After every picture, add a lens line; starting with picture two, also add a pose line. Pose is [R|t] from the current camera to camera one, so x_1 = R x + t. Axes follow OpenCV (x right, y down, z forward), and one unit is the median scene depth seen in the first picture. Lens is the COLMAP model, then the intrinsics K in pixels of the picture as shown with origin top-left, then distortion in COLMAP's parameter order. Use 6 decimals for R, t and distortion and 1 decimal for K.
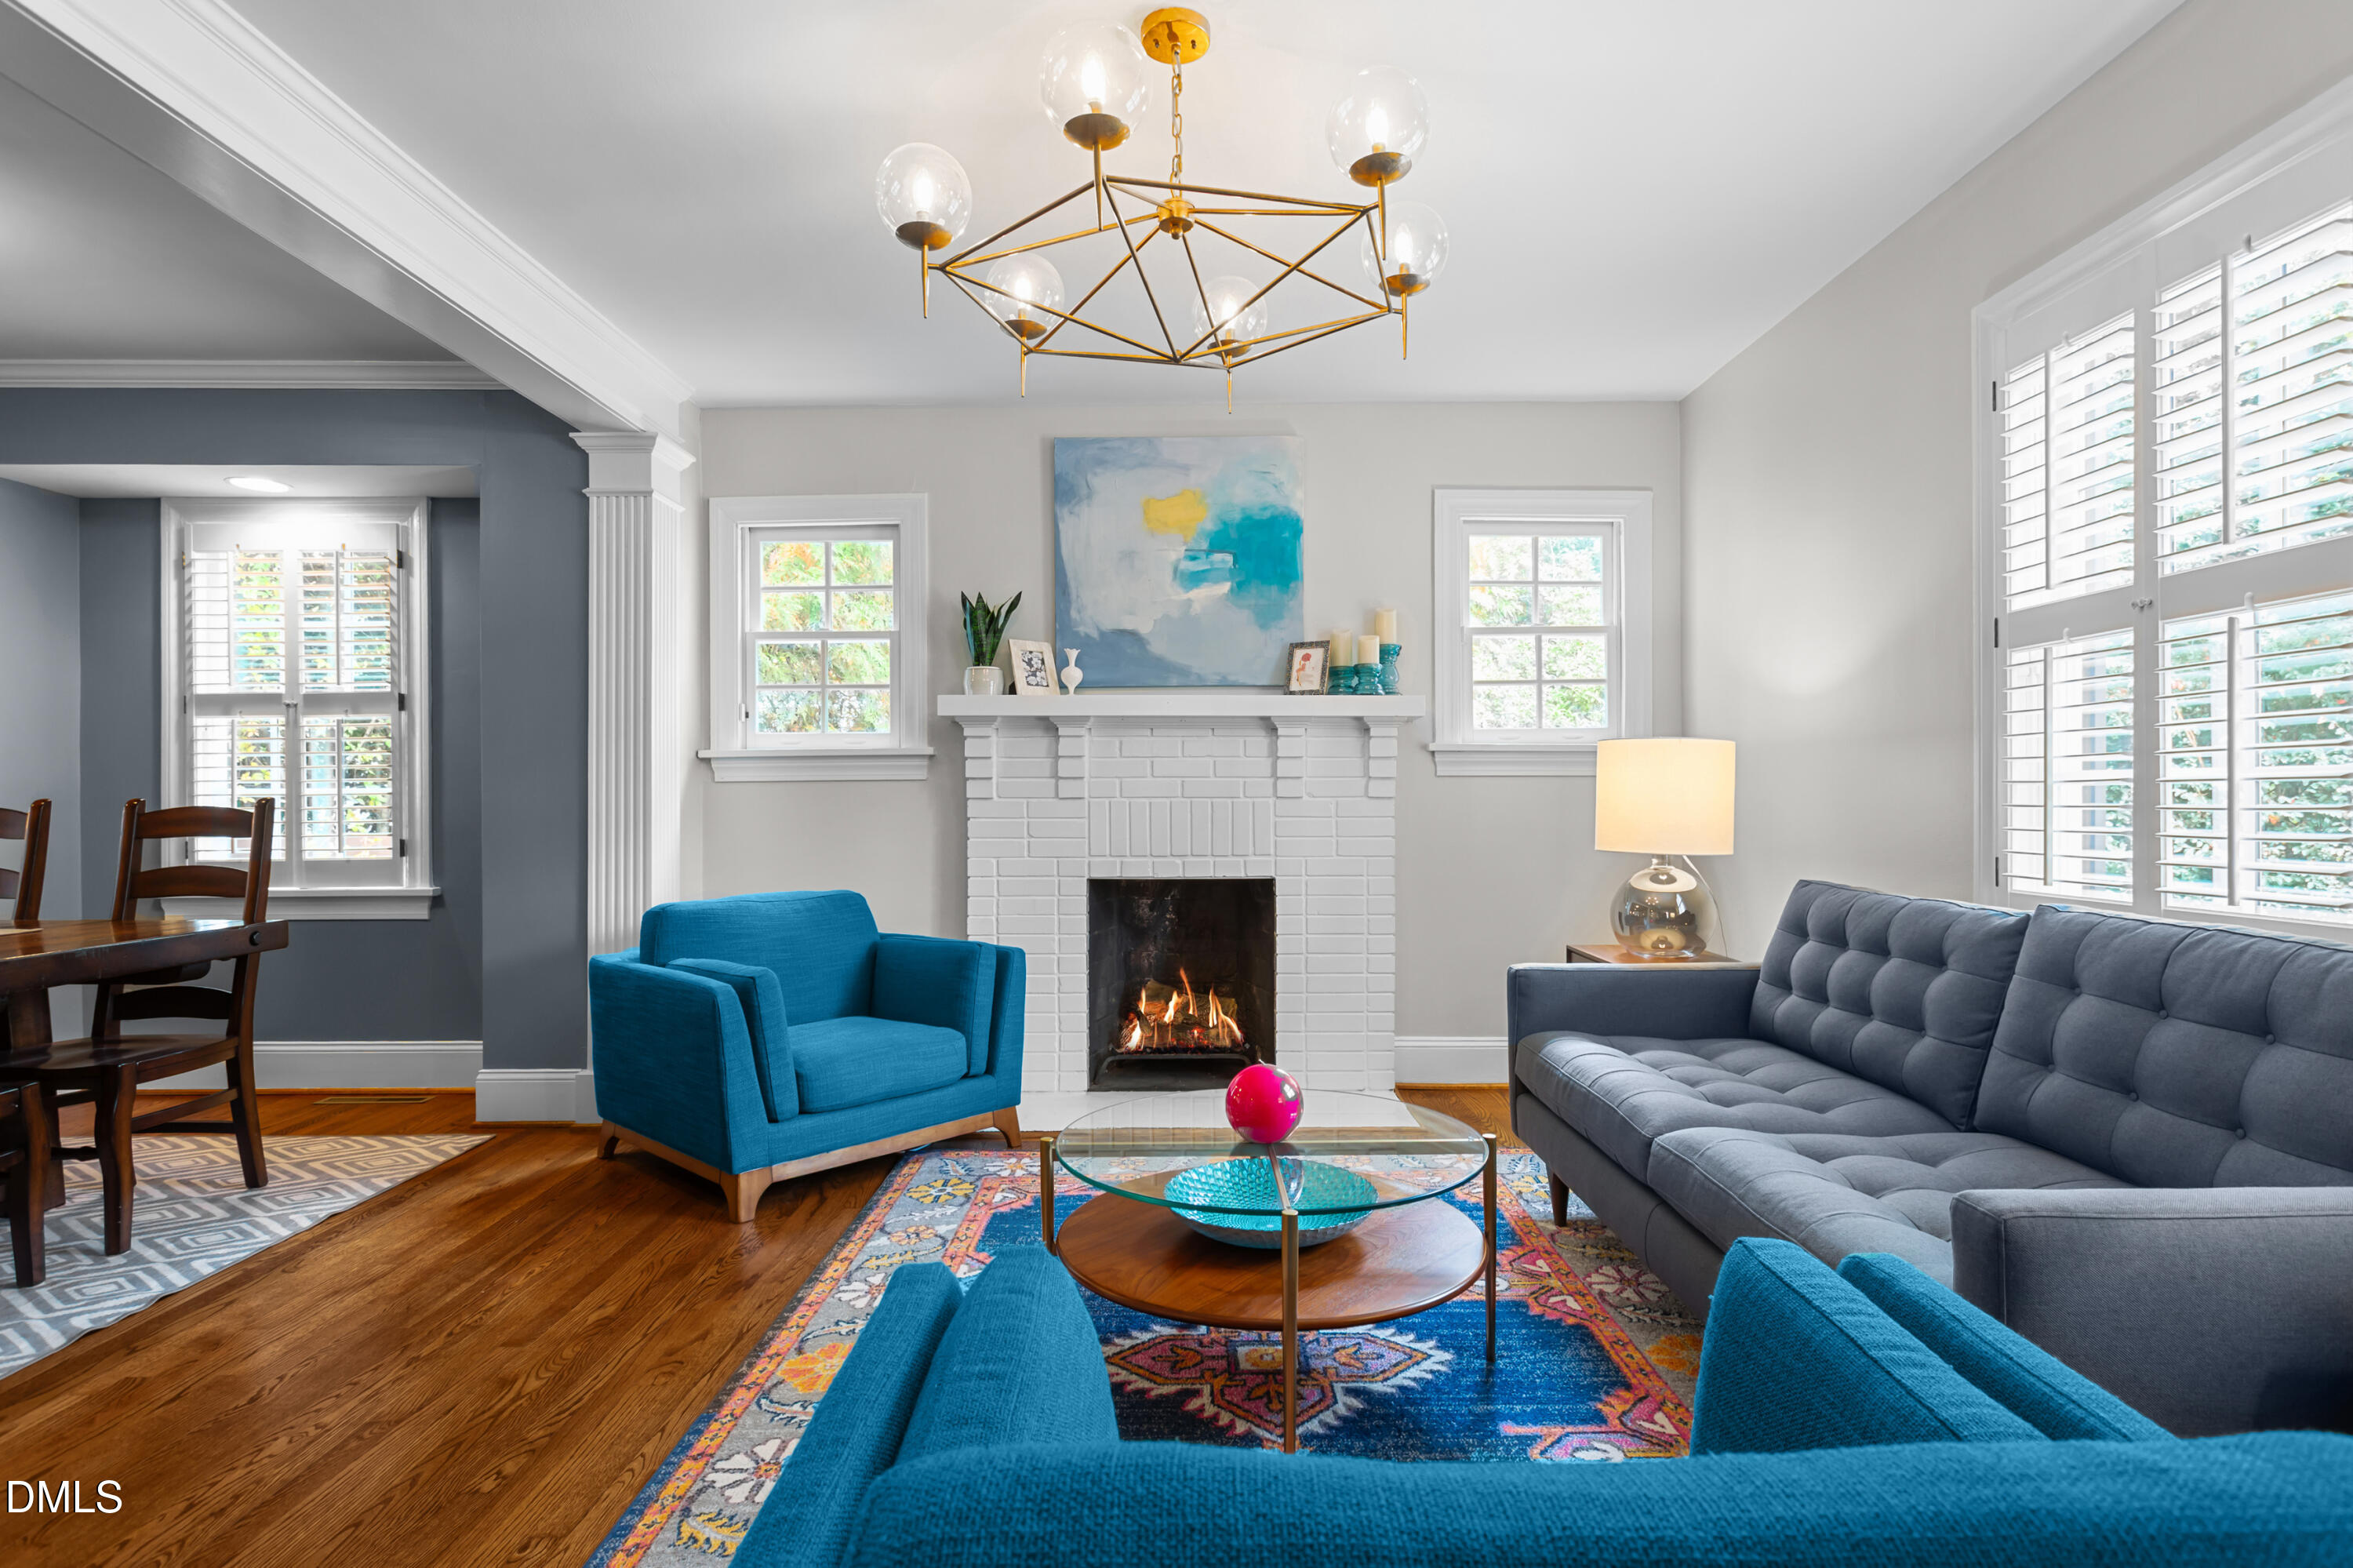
lens RADIAL K [[1213.3, 0, 1175.3], [0, 1213.3, 803.5], [0, 0, 1]] dist [-0.003727, 0.002881]
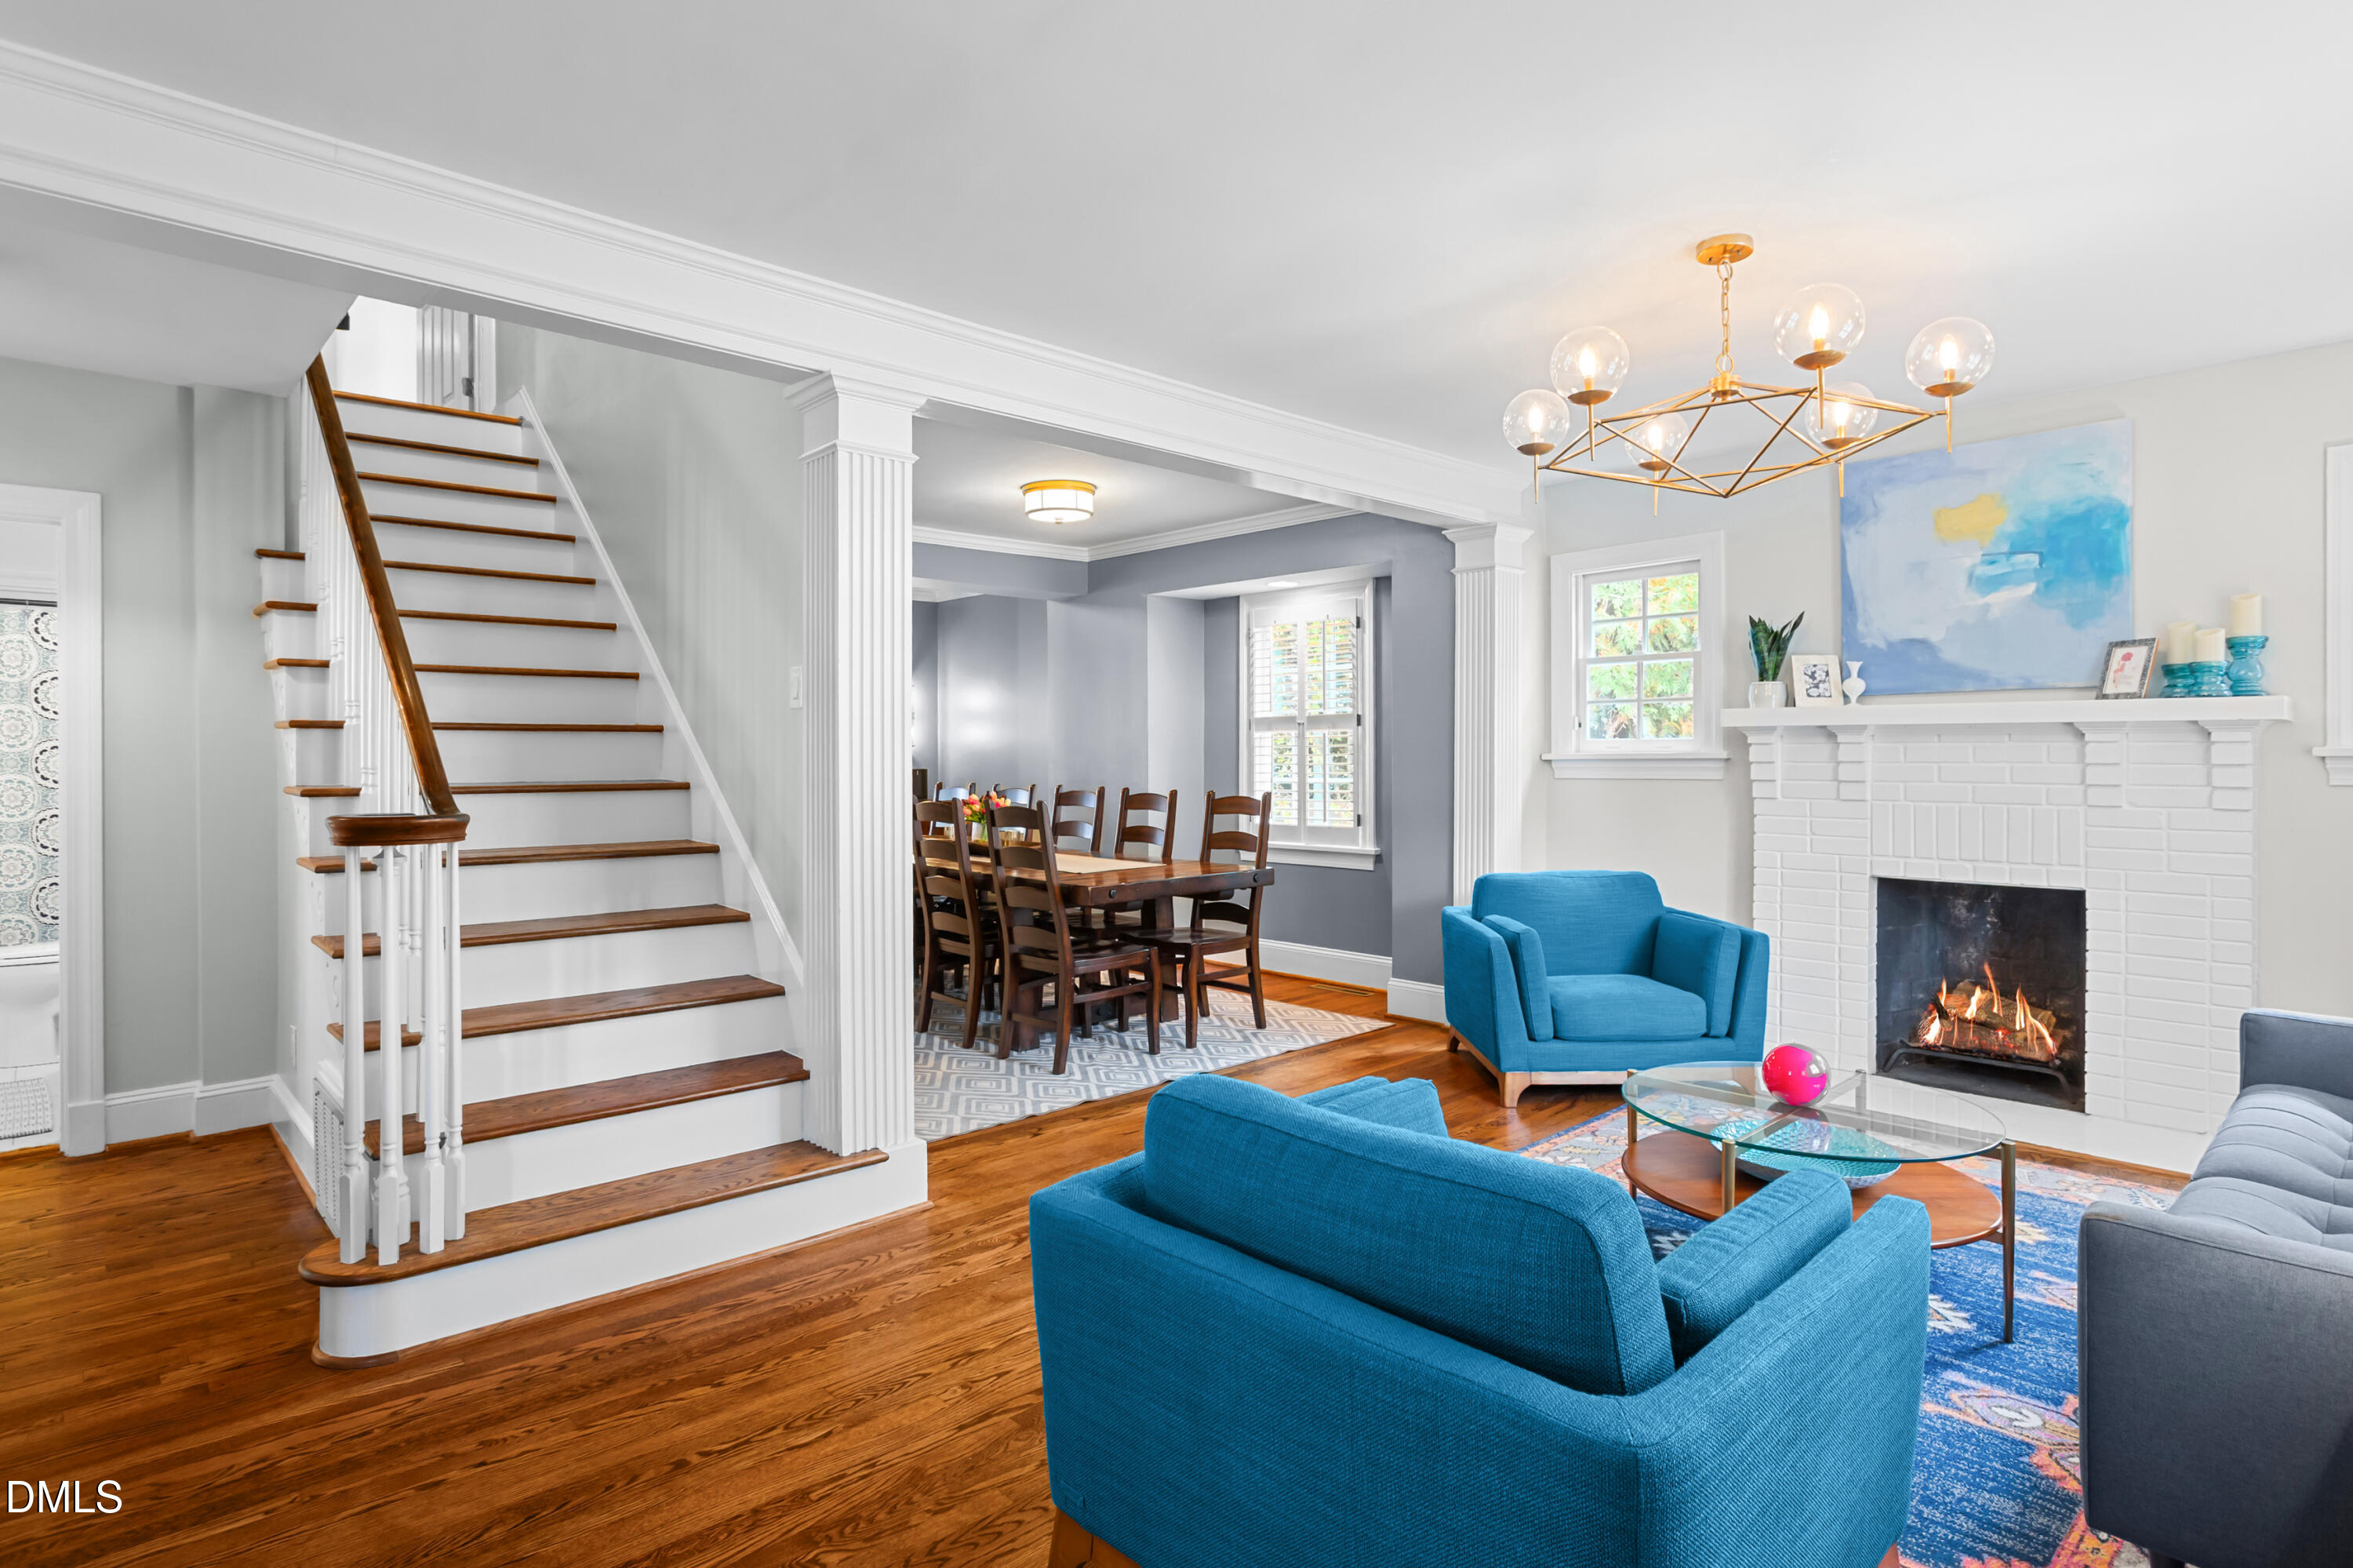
lens RADIAL K [[1213.3, 0, 1172.1], [0, 1213.3, 767.2], [0, 0, 1]] dist [-0.003727, 0.002881]
pose [[0.686962, 0.008784, -0.726640, 0.282583], [-0.001902, 0.999945, 0.010289, -0.044026], [0.726690, -0.005686, 0.686942, -0.174931]]
